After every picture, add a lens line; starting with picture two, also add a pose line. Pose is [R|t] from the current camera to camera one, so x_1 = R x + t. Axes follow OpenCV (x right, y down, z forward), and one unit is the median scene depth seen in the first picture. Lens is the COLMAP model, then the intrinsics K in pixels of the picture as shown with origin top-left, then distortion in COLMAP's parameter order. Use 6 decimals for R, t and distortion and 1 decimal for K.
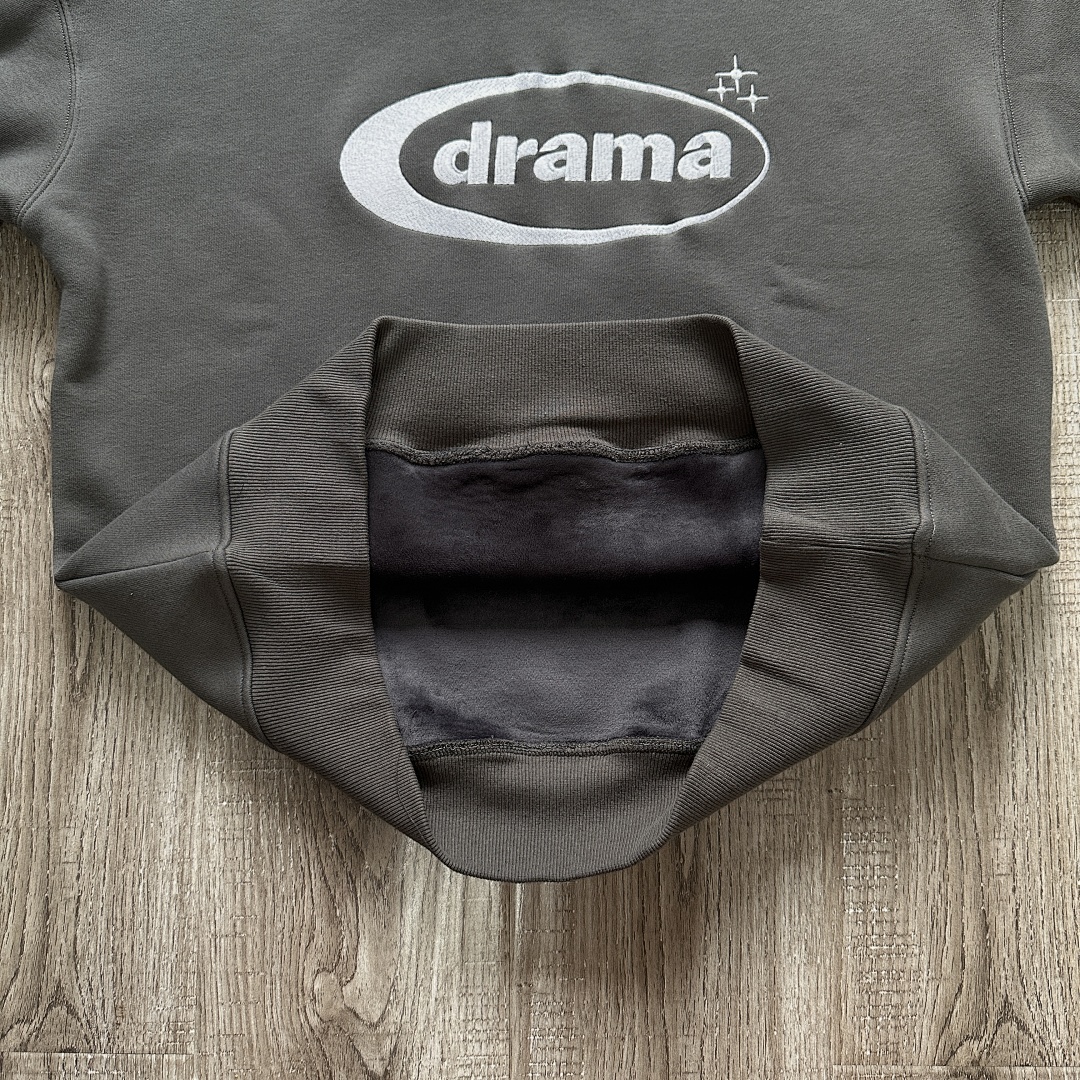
lens RADIAL K [[976.4, 0, 557.7], [0, 976.4, 562.1], [0, 0, 1]] dist [0.042323, -0.057073]
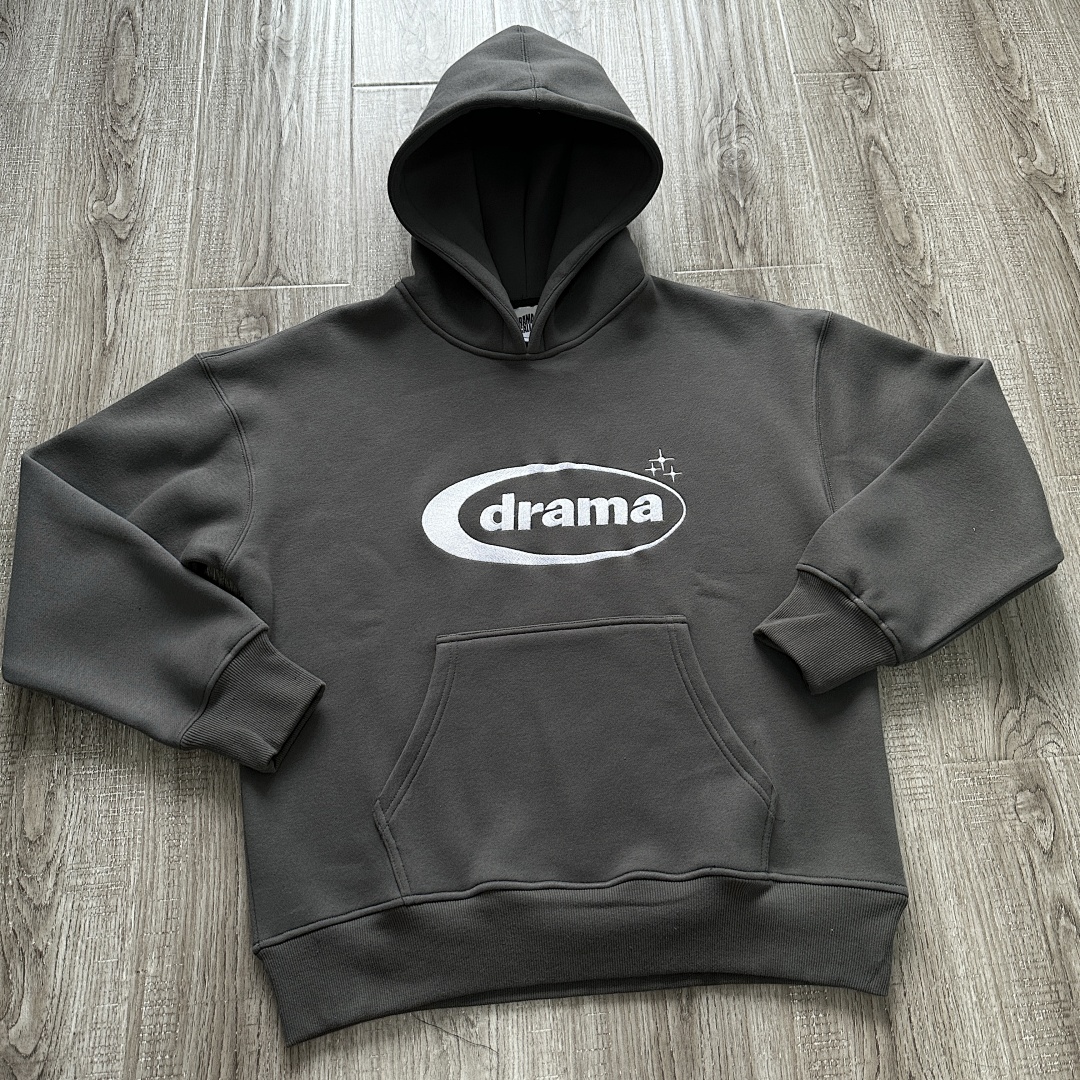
lens RADIAL K [[976.4, 0, 562.2], [0, 976.4, 535.5], [0, 0, 1]] dist [0.042323, -0.057073]
pose [[0.997065, -0.038506, 0.066176, -0.100223], [0.055706, 0.957795, -0.282004, 0.079207], [-0.052524, 0.284863, 0.957128, -0.539018]]
